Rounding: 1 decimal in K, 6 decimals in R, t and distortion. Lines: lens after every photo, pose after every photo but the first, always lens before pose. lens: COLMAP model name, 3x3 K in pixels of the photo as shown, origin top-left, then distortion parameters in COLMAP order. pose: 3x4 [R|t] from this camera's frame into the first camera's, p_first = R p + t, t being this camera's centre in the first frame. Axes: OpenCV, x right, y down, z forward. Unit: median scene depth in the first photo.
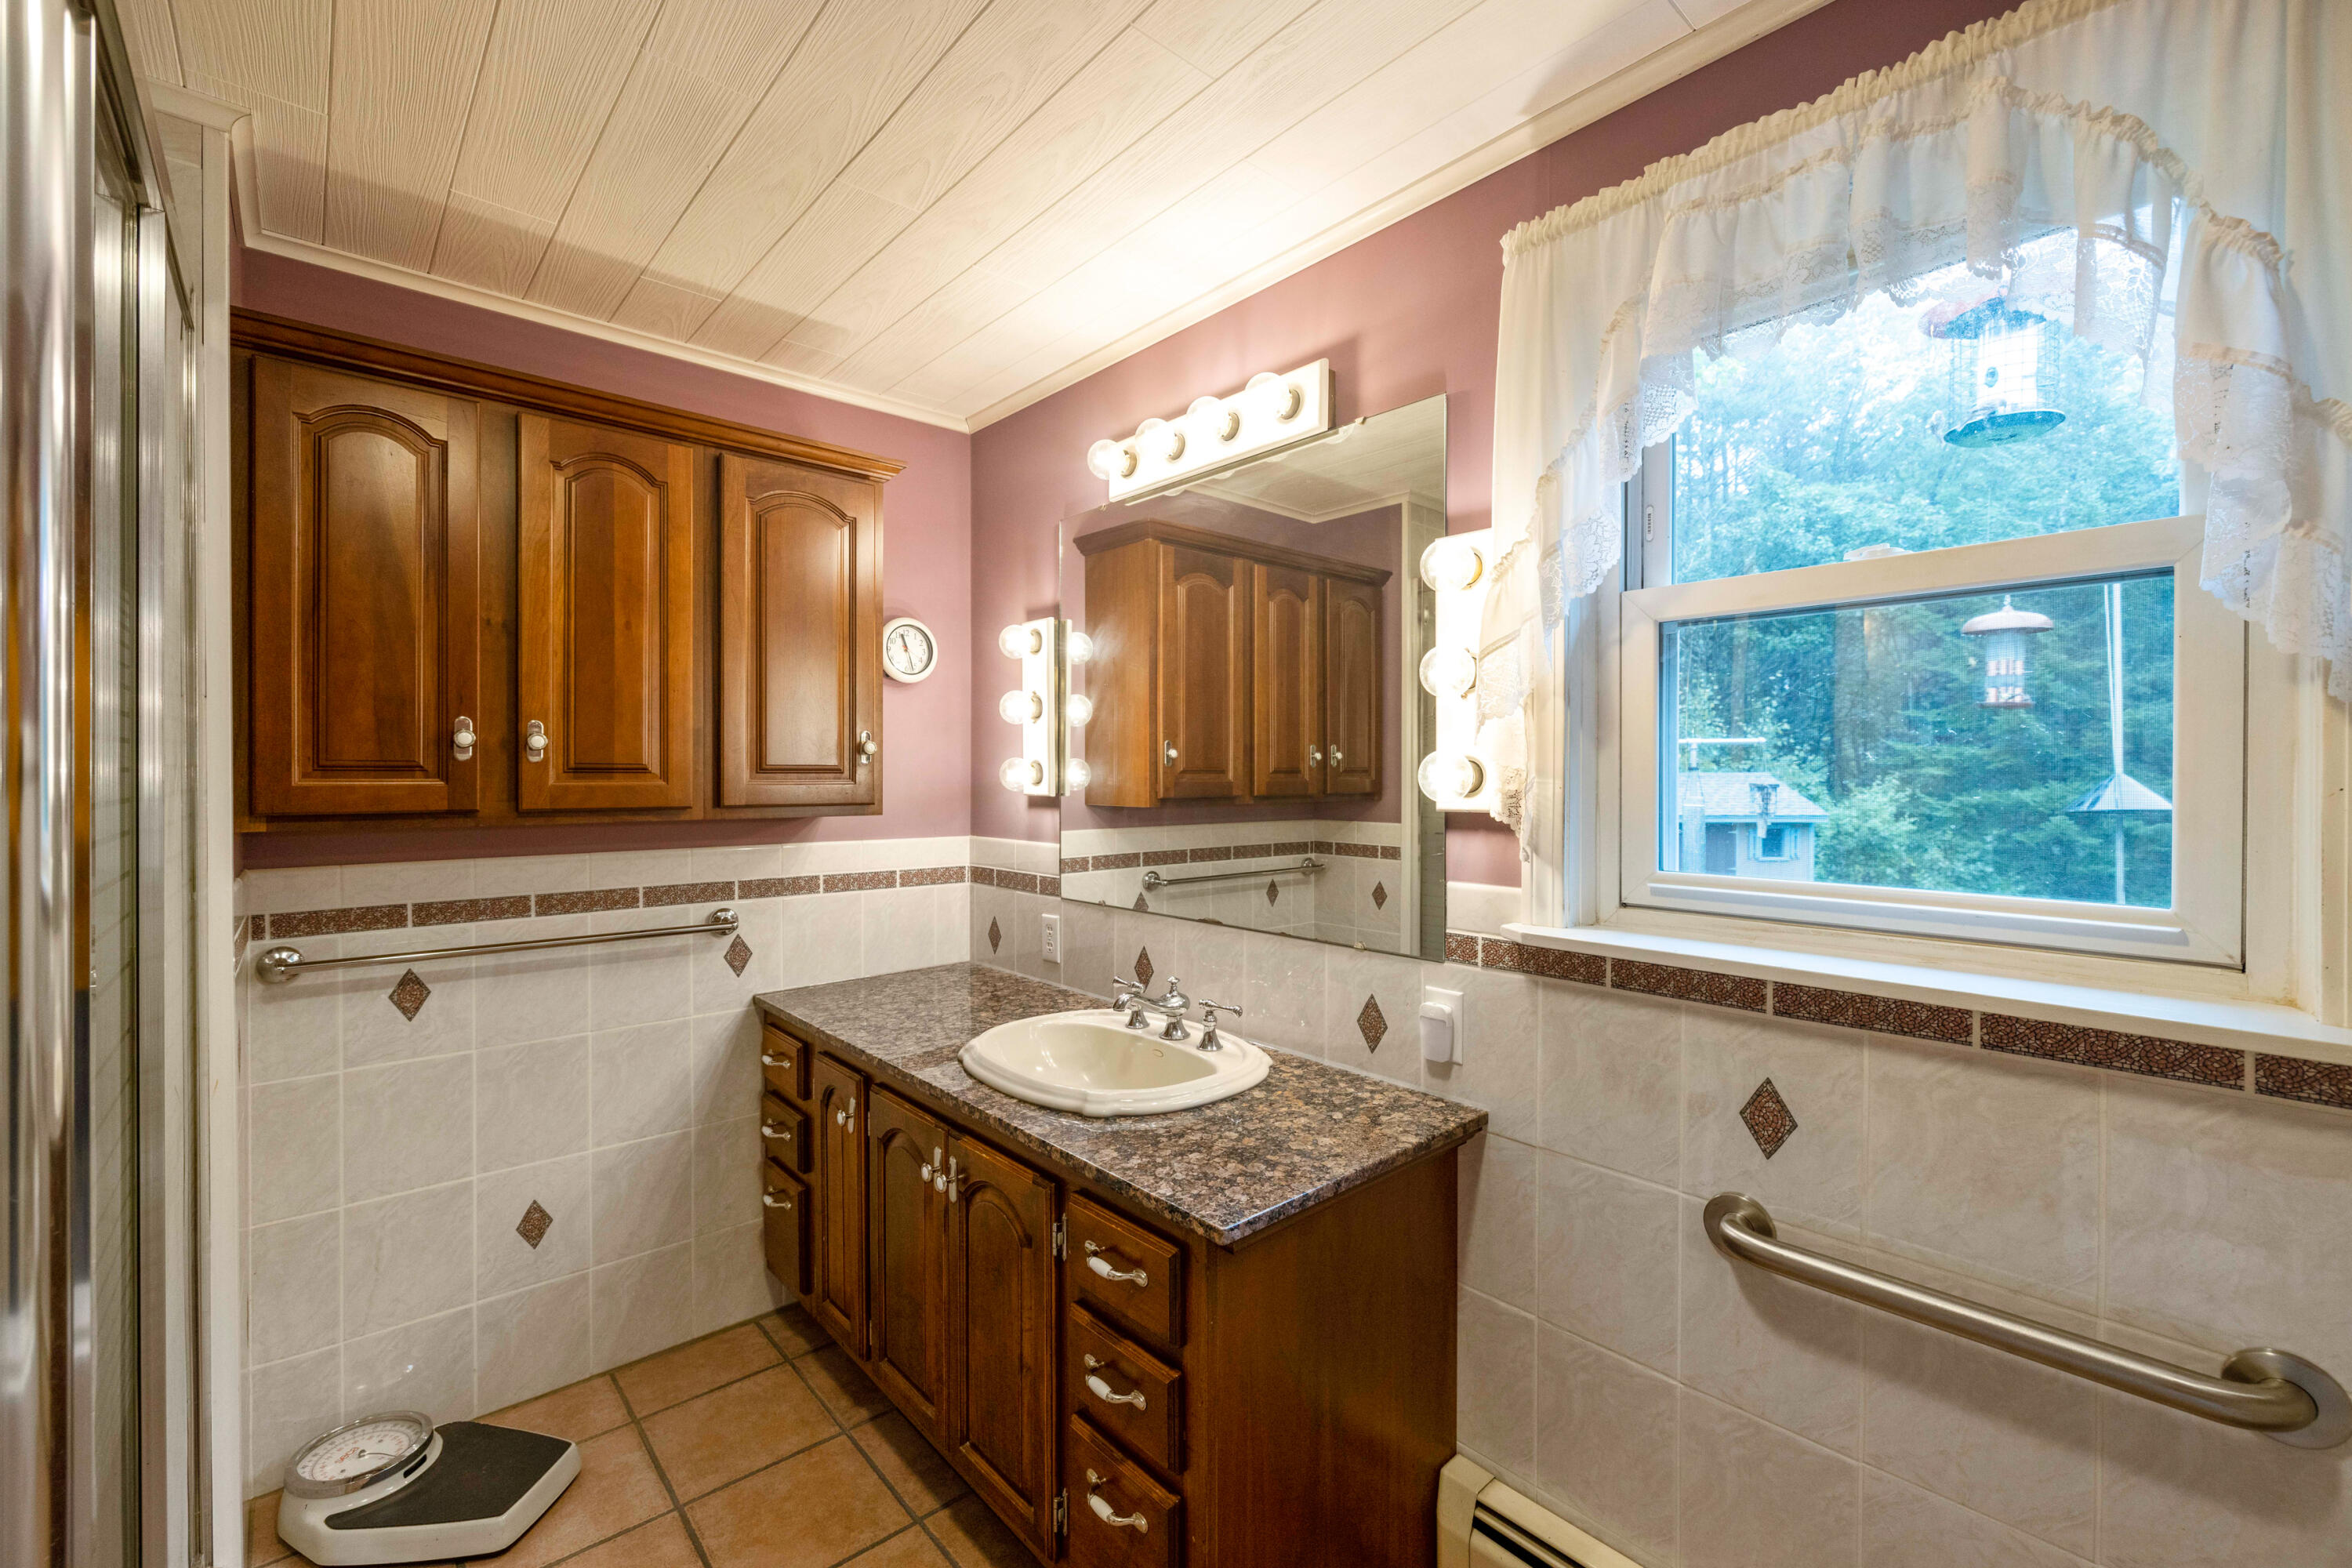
lens RADIAL K [[985.3, 0, 1174.4], [0, 985.3, 780.3], [0, 0, 1]] dist [-0.000556, -0.000024]
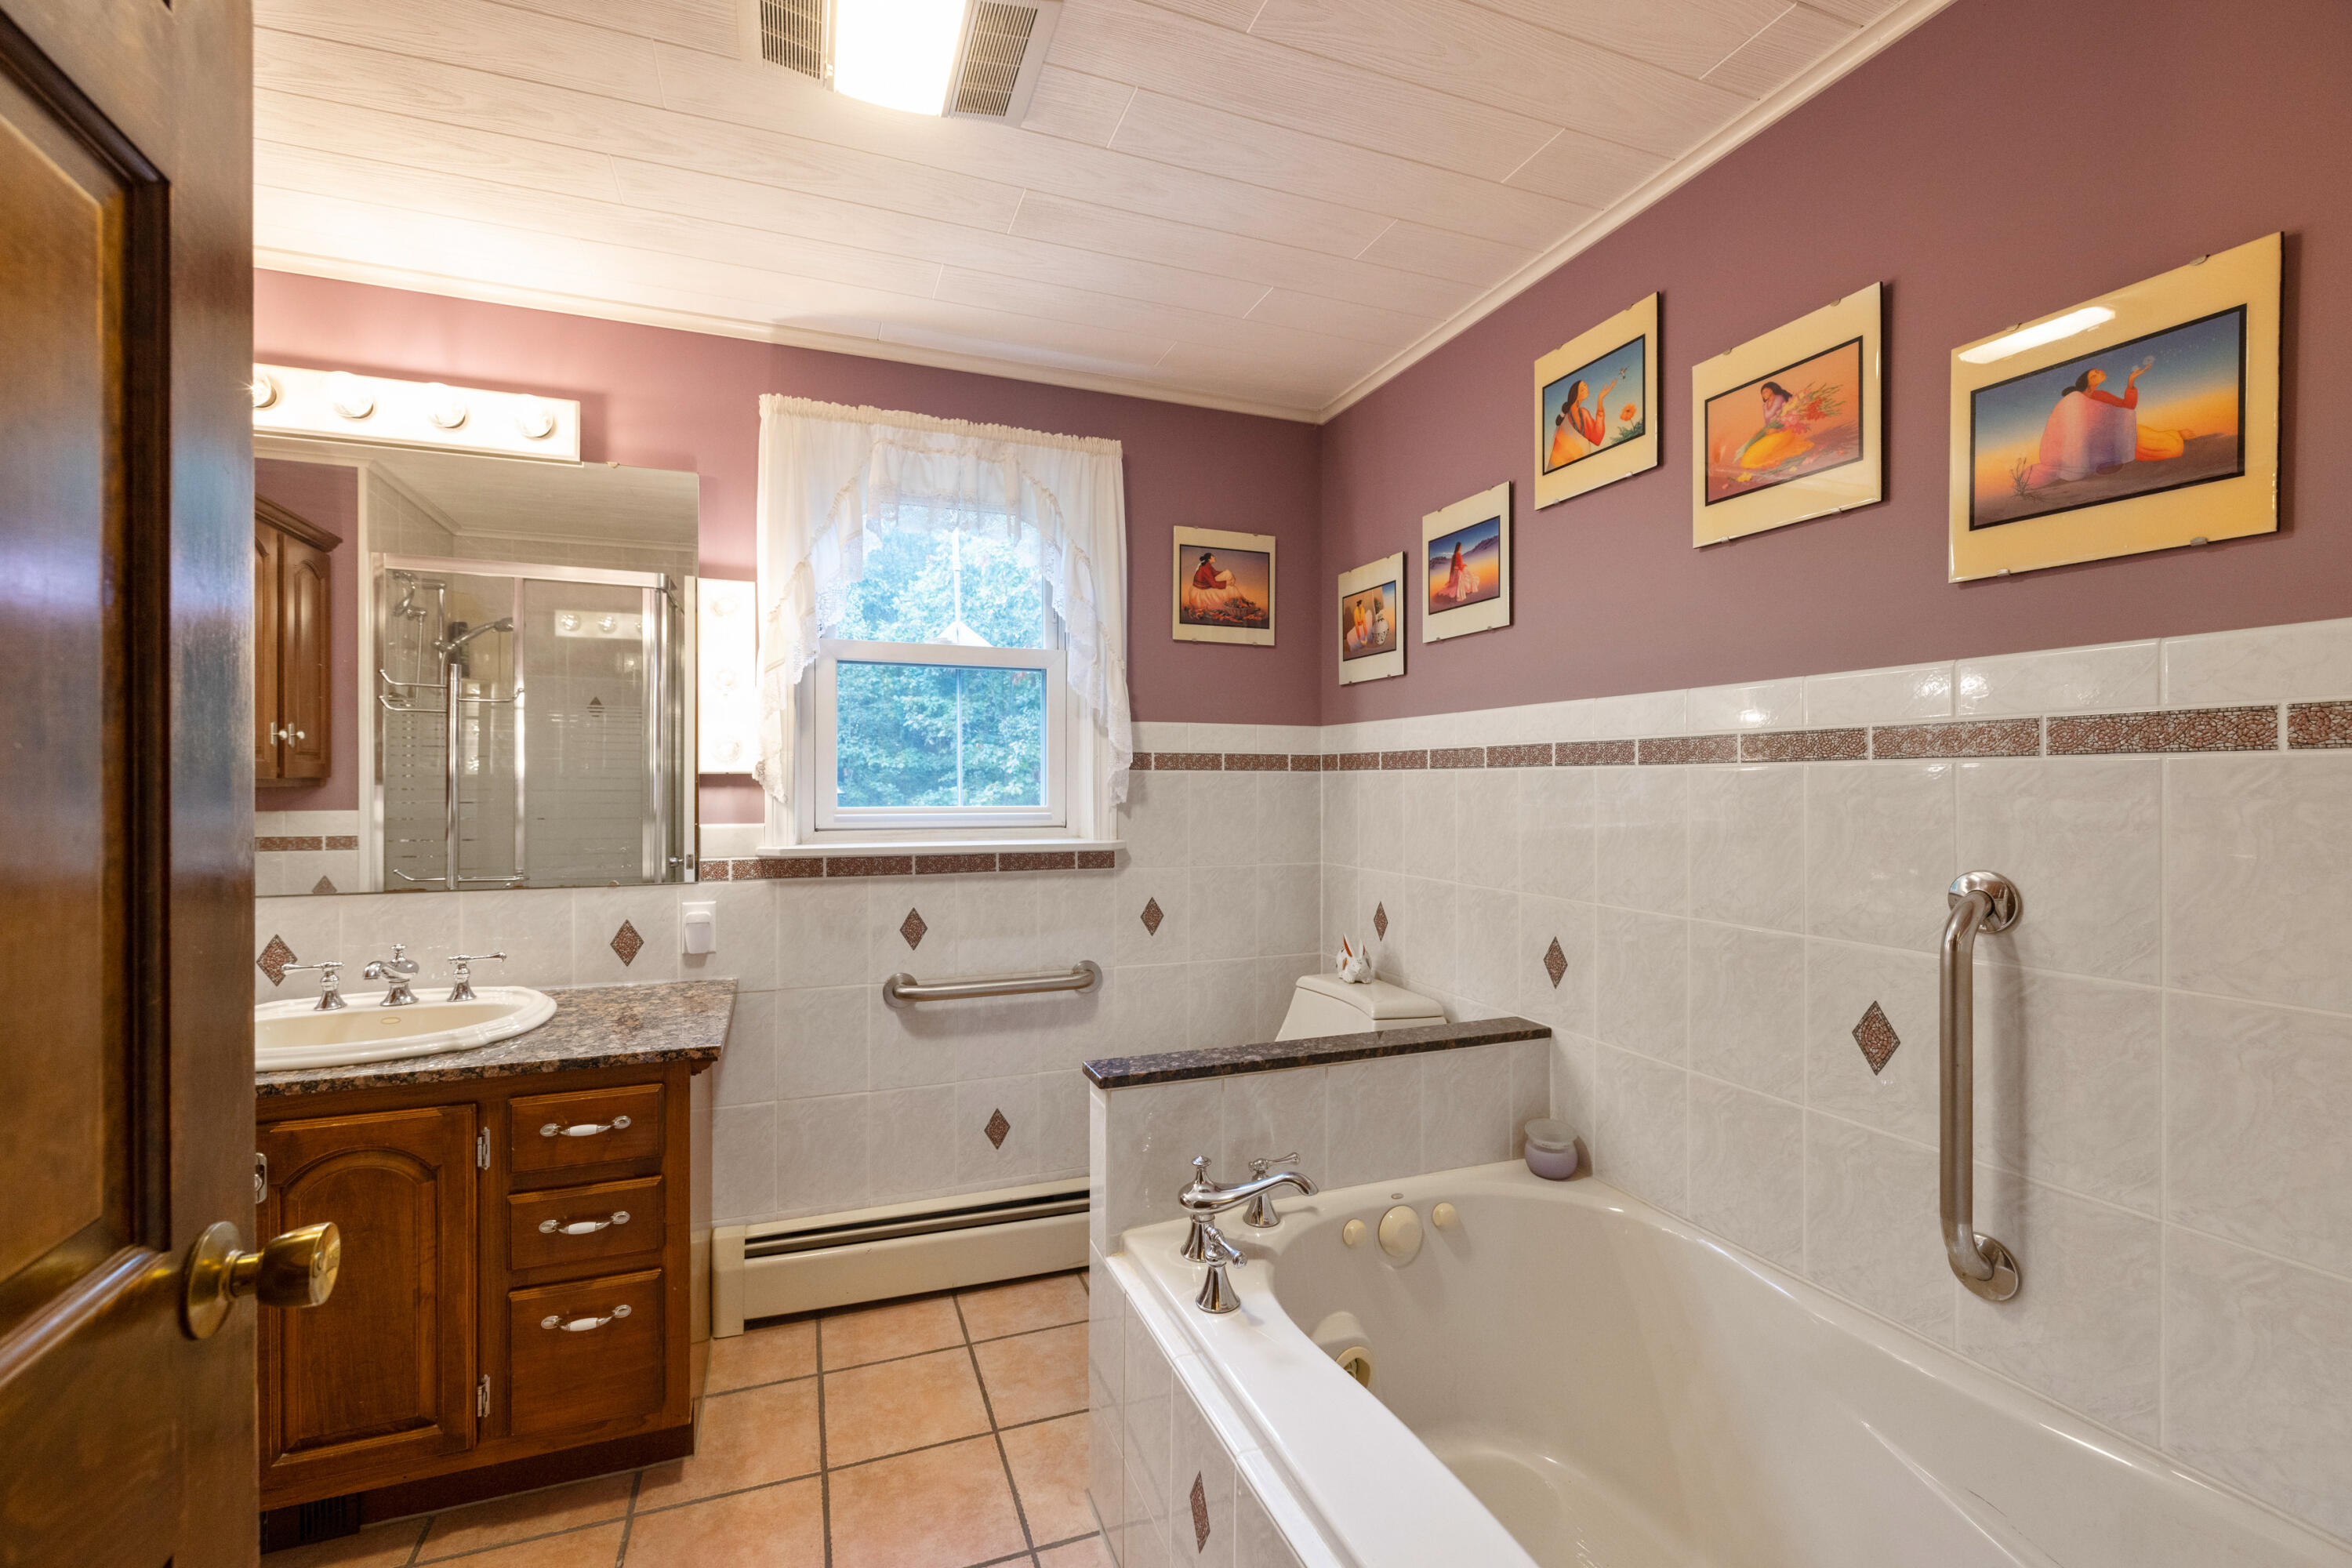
lens RADIAL K [[985.3, 0, 1173.9], [0, 985.3, 783.3], [0, 0, 1]] dist [-0.000556, -0.000024]
pose [[0.347551, -0.004264, 0.937651, -0.855097], [0.007638, 0.999969, 0.001716, 0.050946], [-0.937630, 0.006566, 0.347573, -0.119975]]
